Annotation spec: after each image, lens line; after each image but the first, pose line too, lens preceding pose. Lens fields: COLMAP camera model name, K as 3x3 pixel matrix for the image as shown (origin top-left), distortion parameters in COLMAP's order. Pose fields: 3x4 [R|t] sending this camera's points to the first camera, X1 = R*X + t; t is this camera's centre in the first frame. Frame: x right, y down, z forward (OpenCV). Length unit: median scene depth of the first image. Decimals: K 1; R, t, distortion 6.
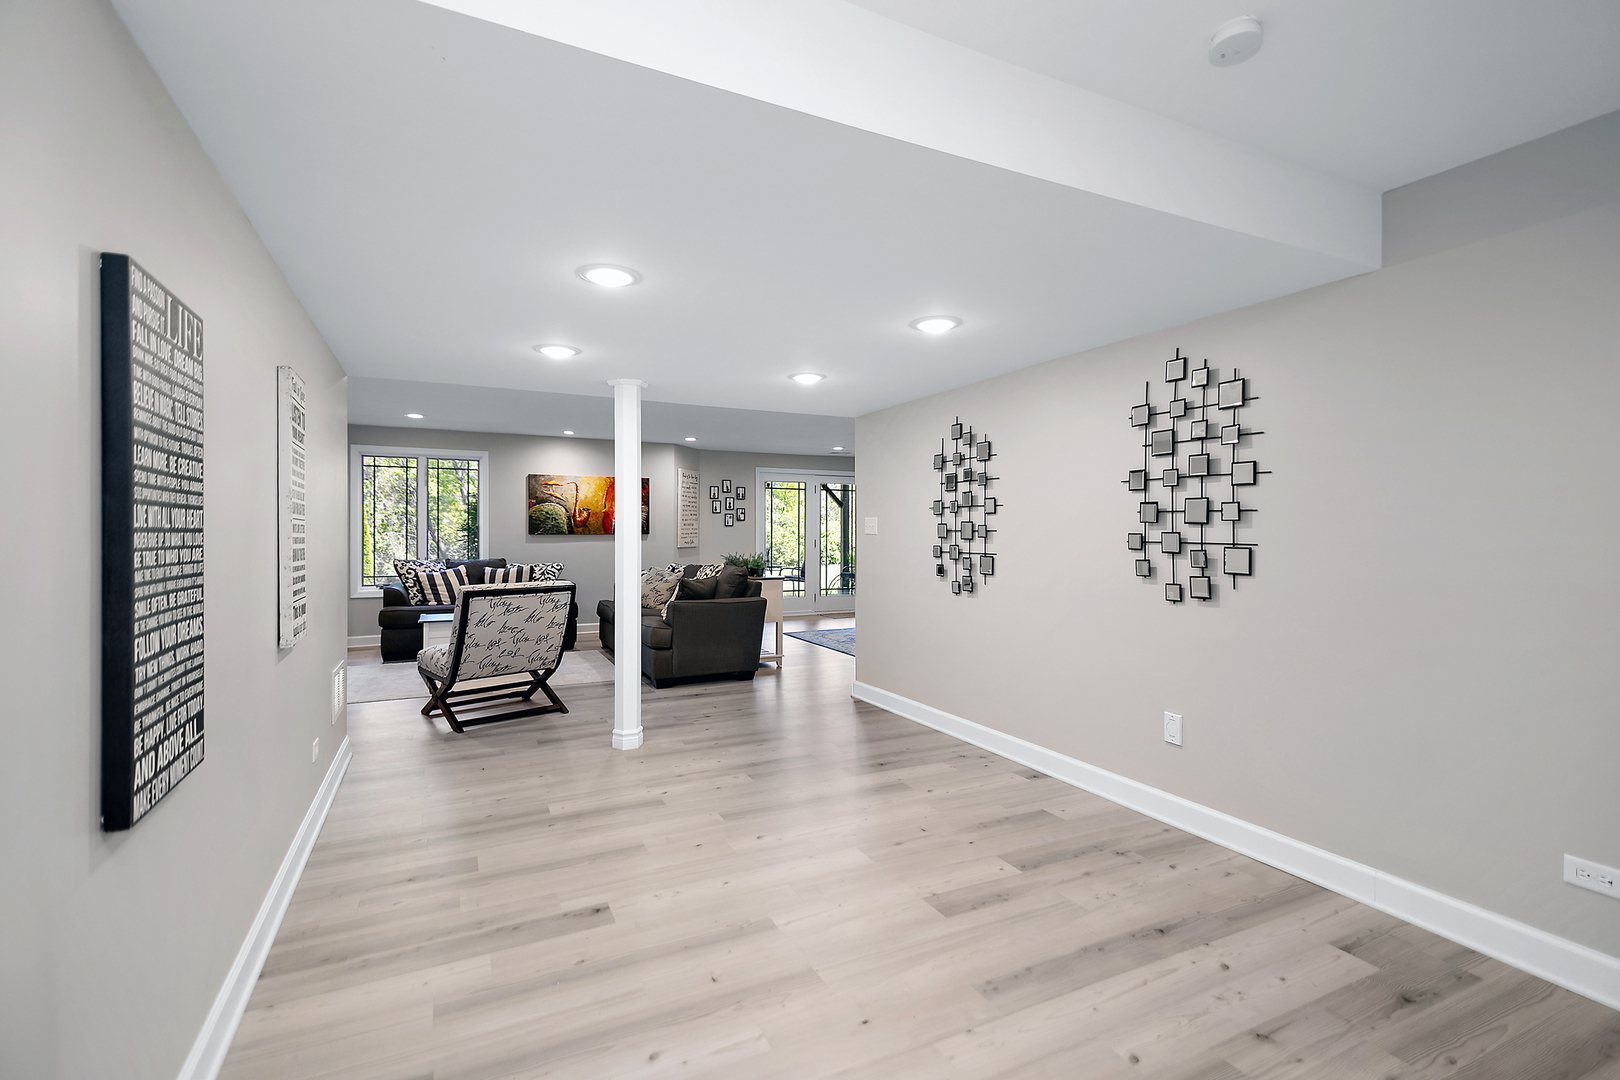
lens RADIAL K [[730.6, 0, 807.3], [0, 730.6, 523.5], [0, 0, 1]] dist [0.019333, -0.000342]
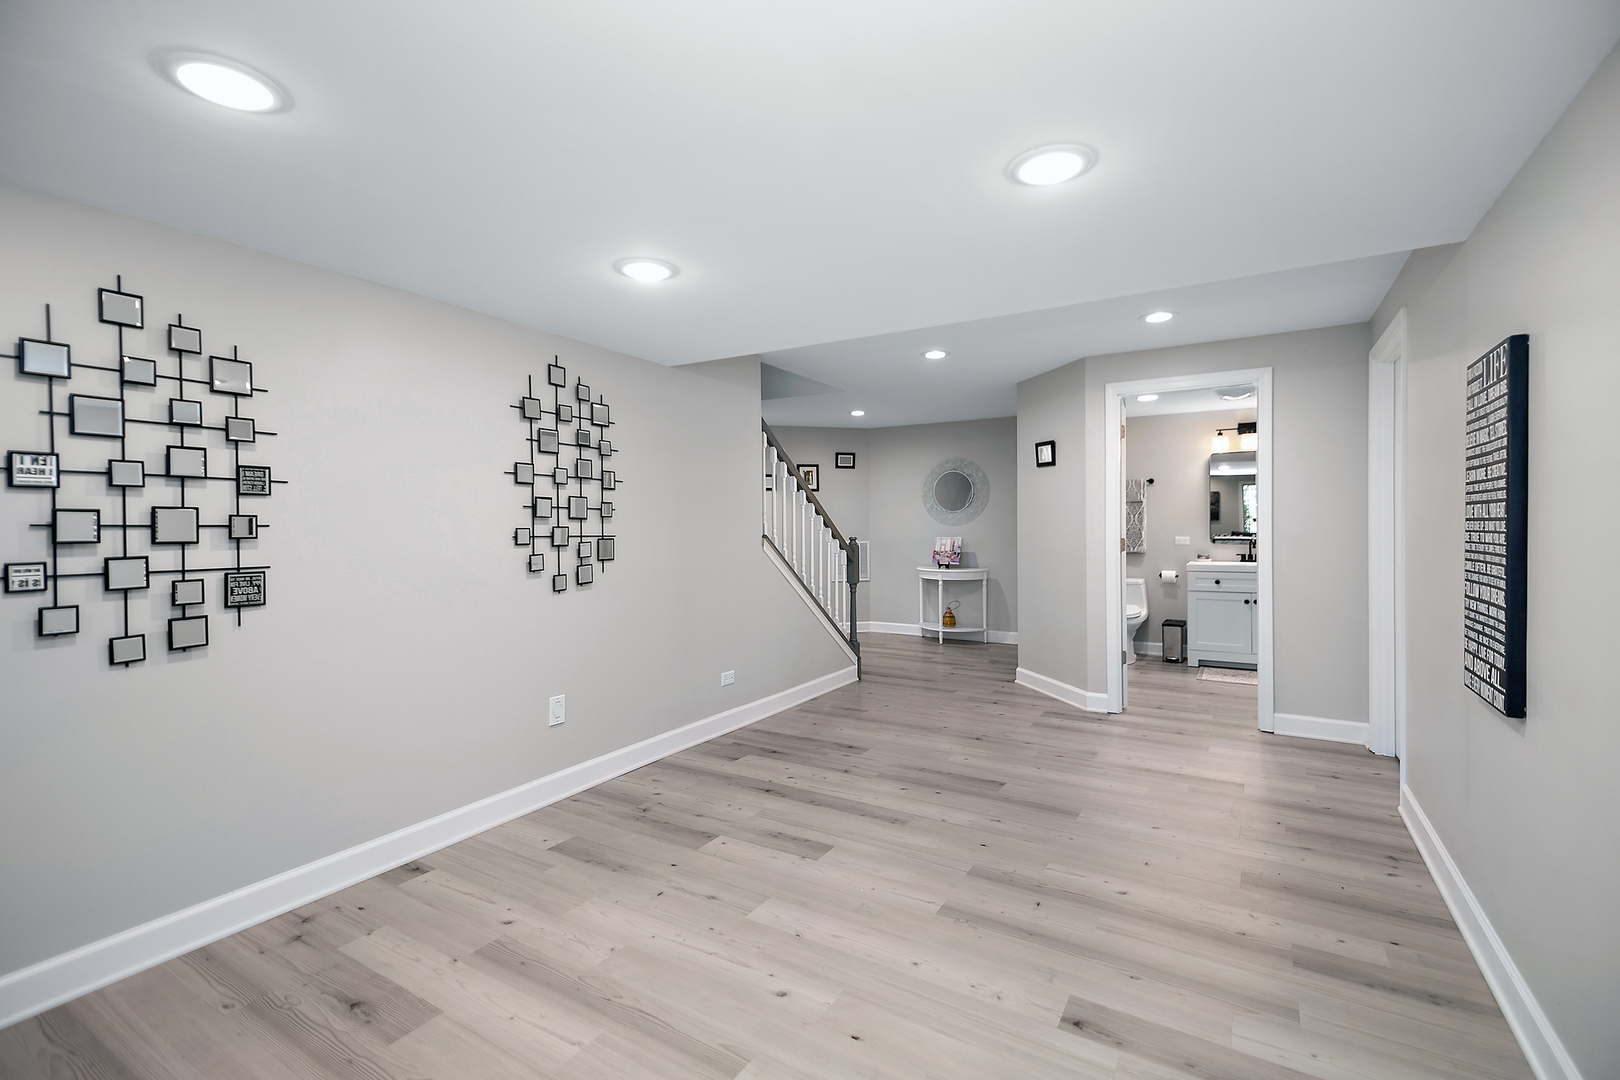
lens RADIAL K [[730.6, 0, 807.3], [0, 730.6, 523.5], [0, 0, 1]] dist [0.019333, -0.000342]
pose [[-0.540206, 0.004694, 0.841520, -0.706095], [-0.002510, 0.999971, -0.007189, 0.015956], [-0.841529, -0.005996, -0.540179, 1.496717]]
